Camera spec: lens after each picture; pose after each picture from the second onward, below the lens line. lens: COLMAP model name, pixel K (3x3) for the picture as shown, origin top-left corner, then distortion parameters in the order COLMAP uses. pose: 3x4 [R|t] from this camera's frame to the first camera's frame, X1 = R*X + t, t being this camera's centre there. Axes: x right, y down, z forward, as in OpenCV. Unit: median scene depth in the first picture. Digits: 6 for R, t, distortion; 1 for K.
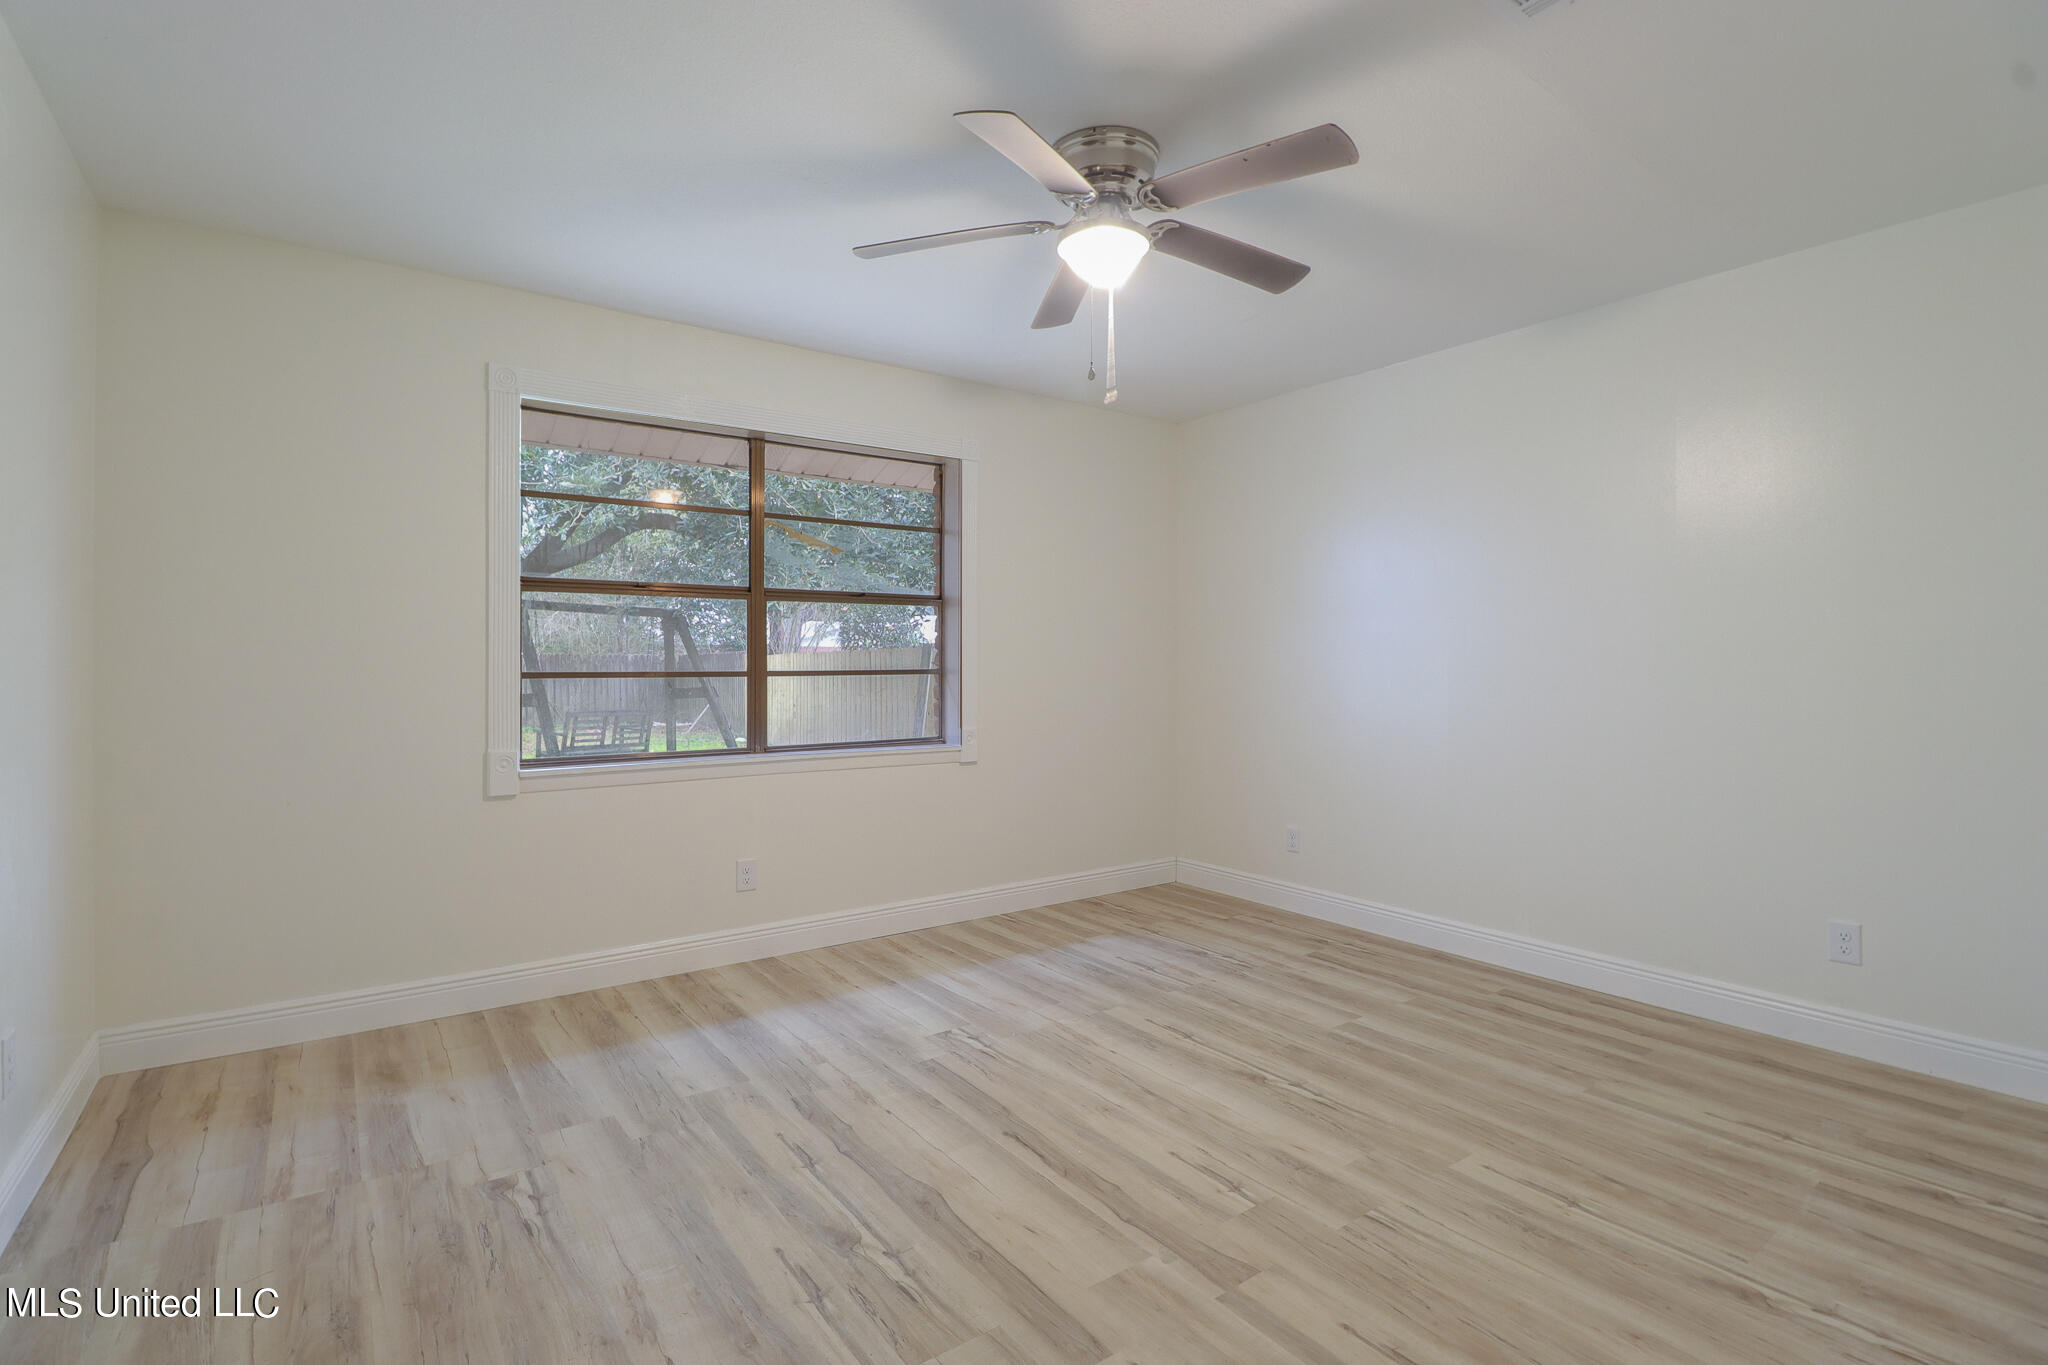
lens RADIAL K [[952.5, 0, 1008.1], [0, 952.5, 666.7], [0, 0, 1]] dist [-0.009852, -0.007474]
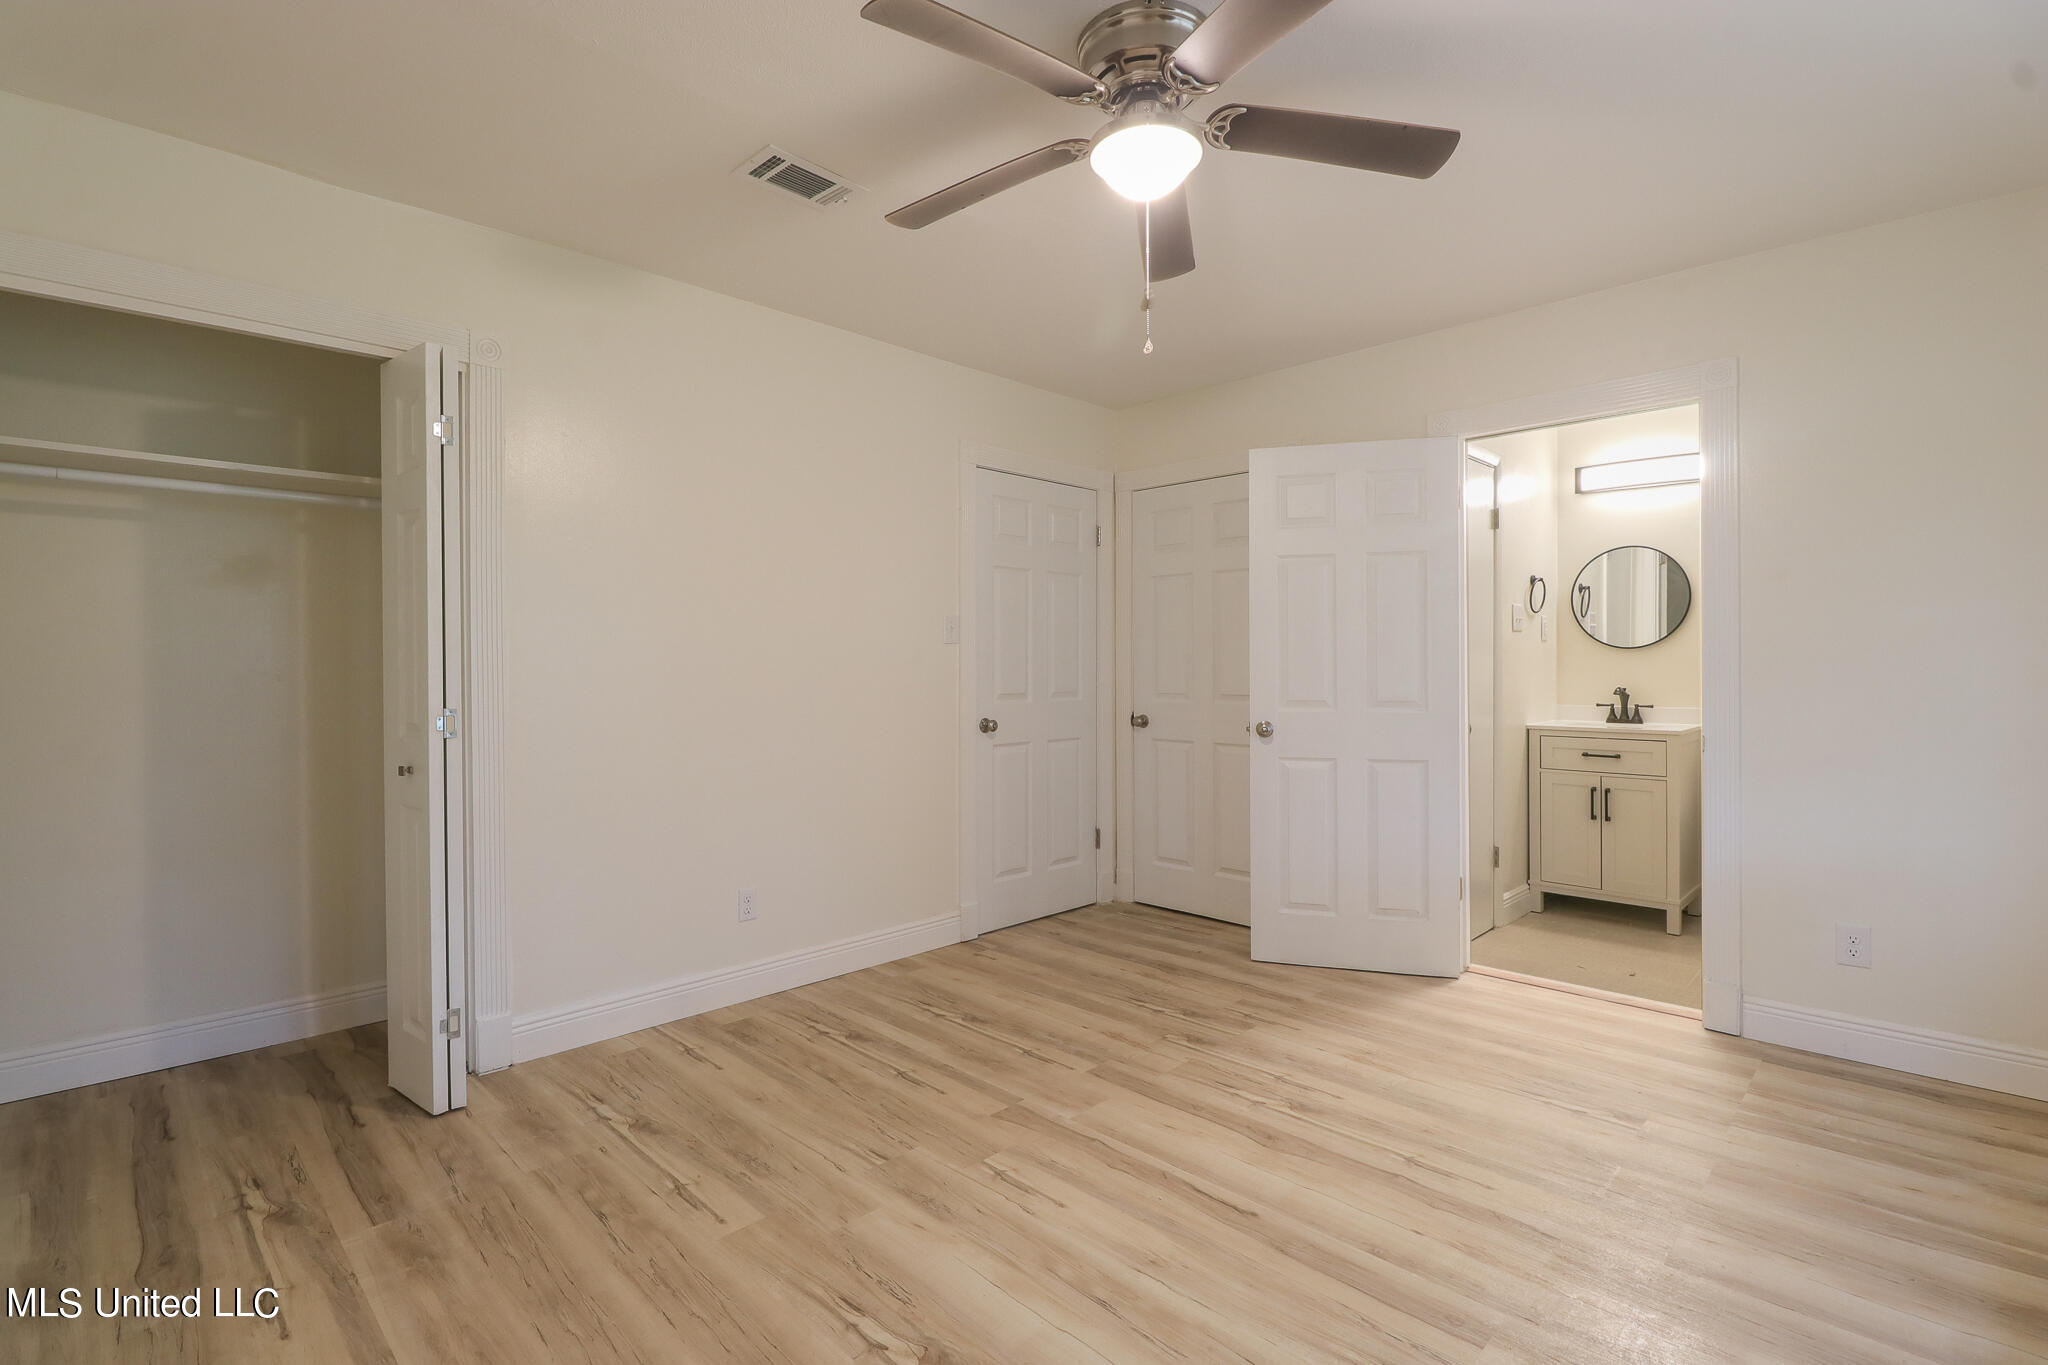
lens RADIAL K [[952.5, 0, 1008.1], [0, 952.5, 666.7], [0, 0, 1]] dist [-0.009852, -0.007474]
pose [[-0.987385, 0.002105, -0.158321, 0.398930], [0.001453, 0.999990, 0.004229, -0.008042], [0.158328, 0.003945, -0.987379, 2.052011]]
